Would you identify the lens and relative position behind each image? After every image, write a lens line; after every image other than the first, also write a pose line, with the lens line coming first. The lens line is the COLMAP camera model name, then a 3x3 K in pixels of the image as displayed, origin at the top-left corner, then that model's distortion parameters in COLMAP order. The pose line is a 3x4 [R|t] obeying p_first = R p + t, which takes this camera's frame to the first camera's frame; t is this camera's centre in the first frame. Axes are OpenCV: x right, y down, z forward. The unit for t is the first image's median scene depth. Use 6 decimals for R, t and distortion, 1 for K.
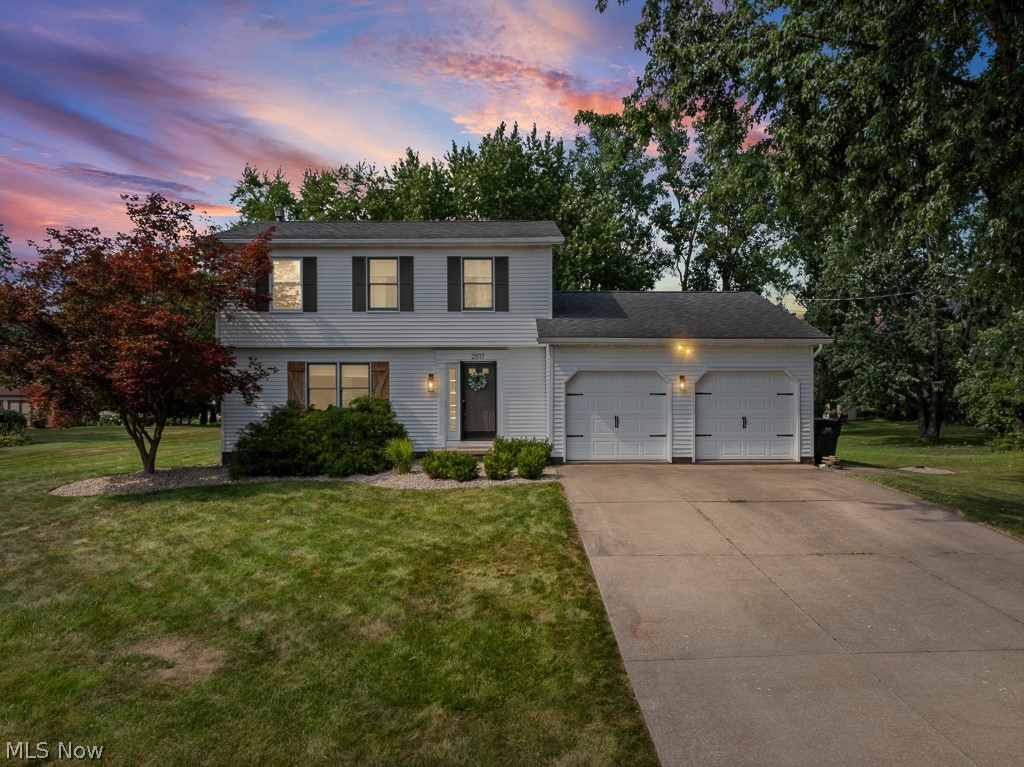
lens RADIAL K [[707.8, 0, 512.0], [0, 707.8, 383.5], [0, 0, 1]] dist [-0.024384, -0.001708]
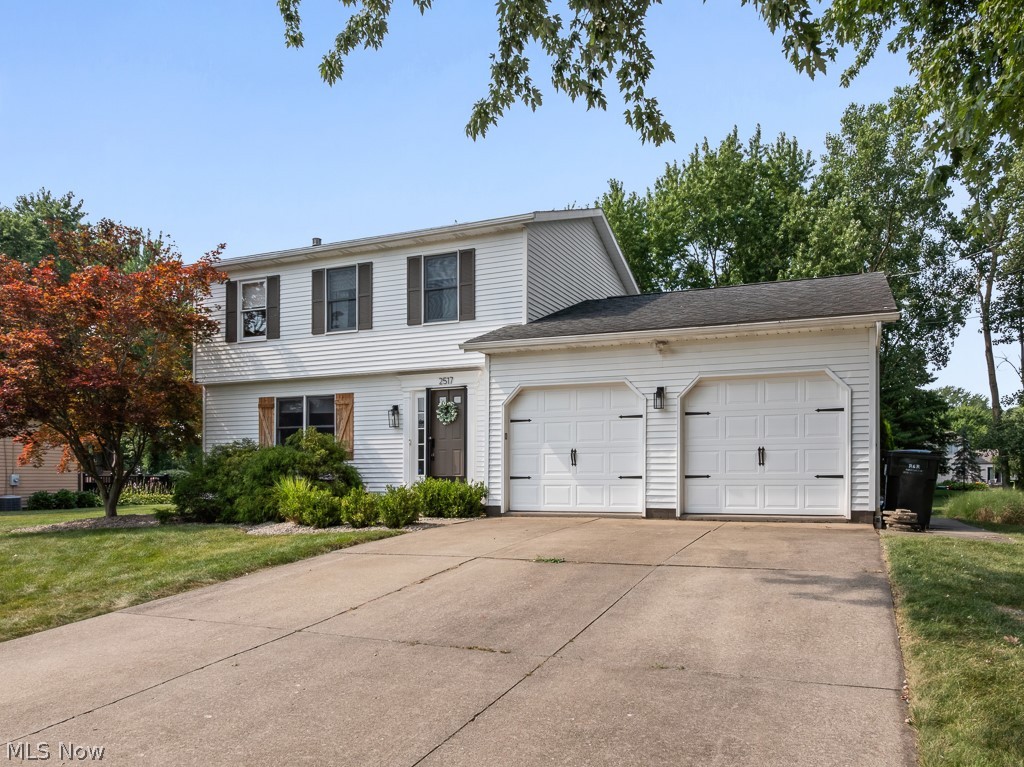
lens RADIAL K [[767.2, 0, 511.0], [0, 767.2, 471.3], [0, 0, 1]] dist [-0.012534, -0.008288]
pose [[0.919959, -0.002062, -0.392008, 0.389574], [0.006599, 0.999926, 0.010226, 0.059537], [0.391958, -0.011994, 0.919905, 0.269586]]
